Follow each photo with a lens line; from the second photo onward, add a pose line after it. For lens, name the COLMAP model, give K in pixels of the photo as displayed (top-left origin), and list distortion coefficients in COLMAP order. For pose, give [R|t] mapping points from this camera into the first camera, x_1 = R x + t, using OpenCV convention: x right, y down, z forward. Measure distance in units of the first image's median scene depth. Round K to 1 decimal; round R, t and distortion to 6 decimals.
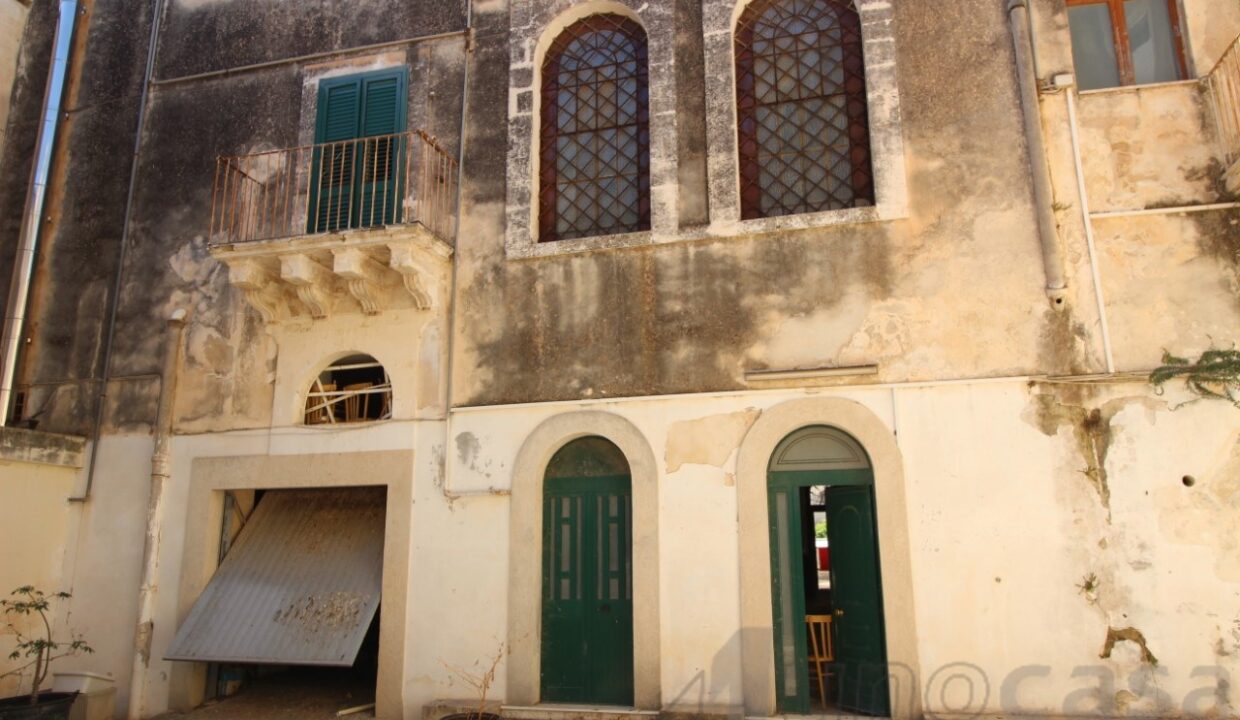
lens RADIAL K [[873.1, 0, 621.9], [0, 873.1, 353.2], [0, 0, 1]] dist [0.013700, -0.016096]
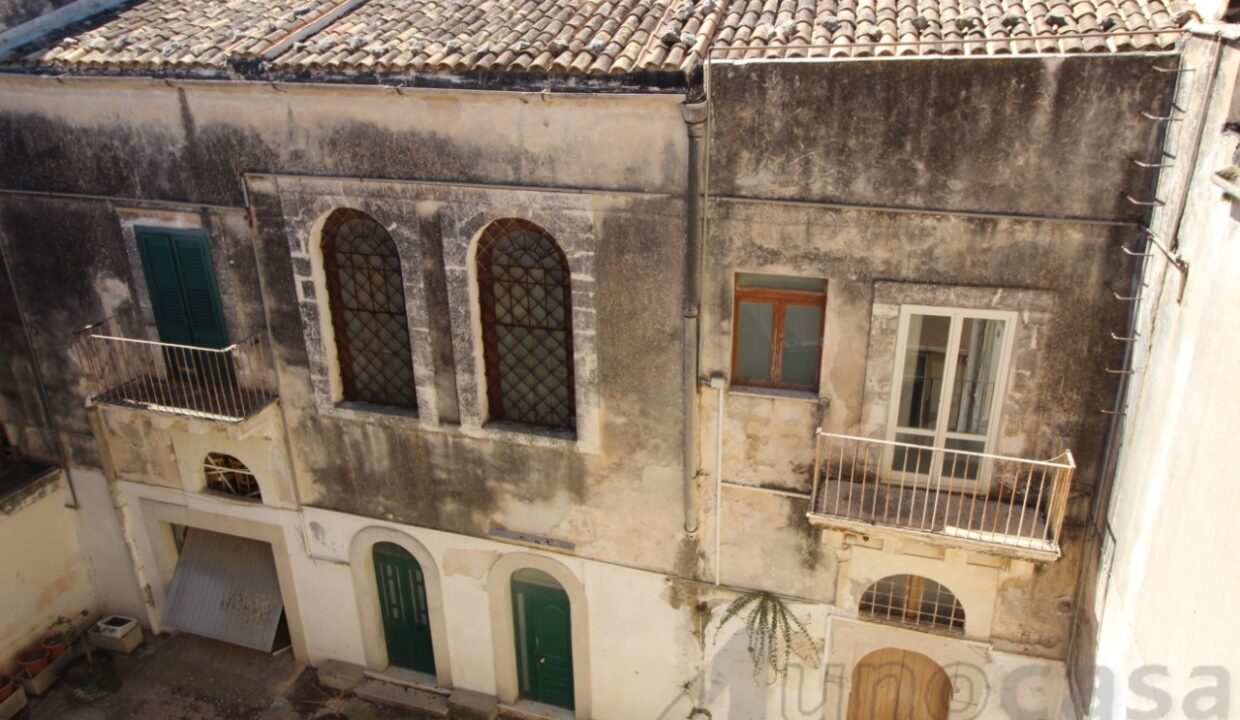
lens RADIAL K [[873.1, 0, 619.5], [0, 873.1, 356.8], [0, 0, 1]] dist [0.013700, -0.016096]
pose [[0.998685, 0.009816, -0.050317, 0.387701], [0.021860, 0.806252, 0.591169, -0.959969], [0.046371, -0.591491, 0.804977, 0.032953]]
